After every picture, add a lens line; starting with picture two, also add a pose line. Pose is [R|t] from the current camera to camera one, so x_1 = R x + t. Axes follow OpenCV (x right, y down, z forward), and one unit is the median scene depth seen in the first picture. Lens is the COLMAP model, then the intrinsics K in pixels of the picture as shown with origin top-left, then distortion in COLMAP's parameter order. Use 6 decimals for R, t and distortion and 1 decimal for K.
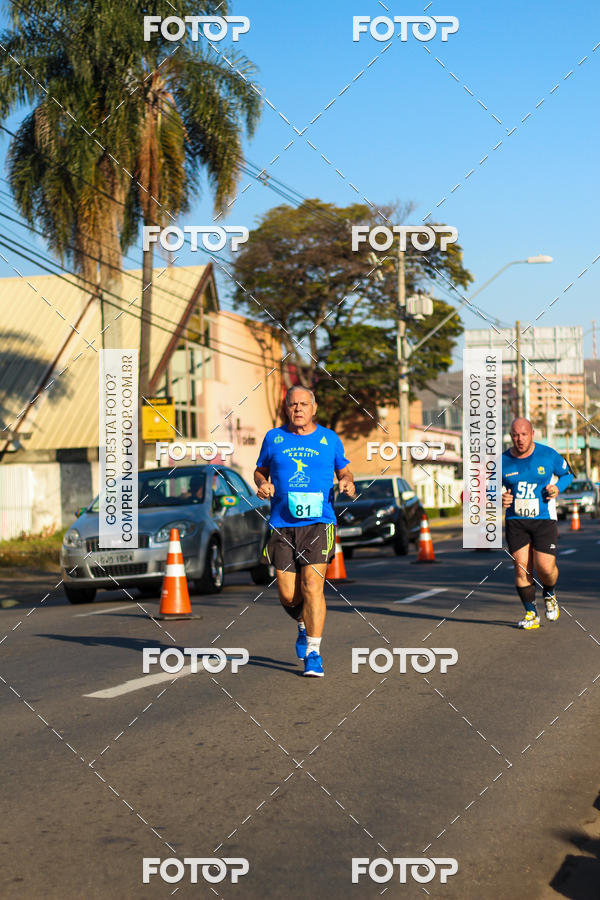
lens RADIAL K [[2062.1, 0, 307.7], [0, 2062.1, 454.7], [0, 0, 1]] dist [-0.117961, 0.000000]
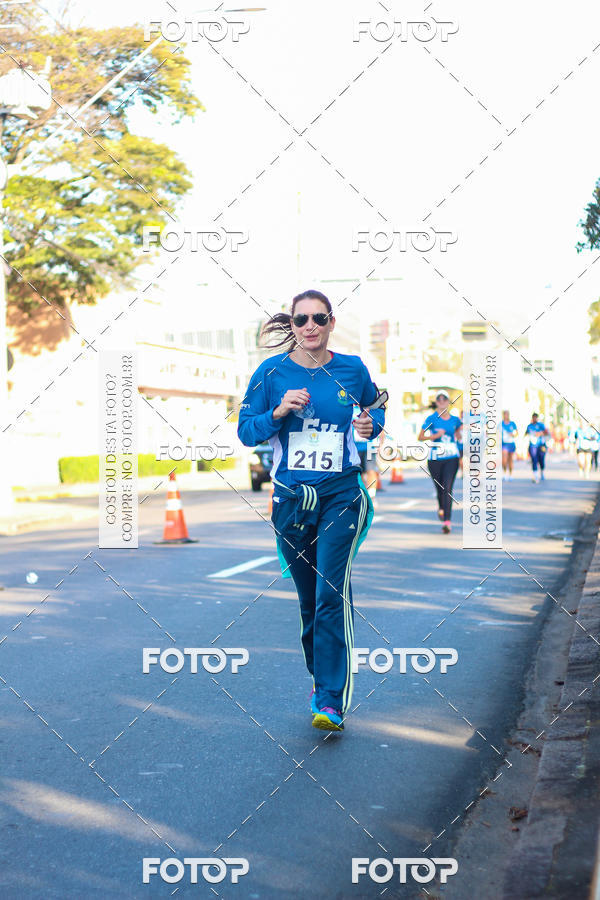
lens RADIAL K [[2062.1, 0, 298.3], [0, 2062.1, 468.1], [0, 0, 1]] dist [-0.117961, 0.000000]
pose [[0.998997, 0.005043, 0.044492, 0.091789], [-0.006302, 0.999582, 0.028201, 0.011812], [-0.044332, -0.028453, 0.998612, 0.390254]]
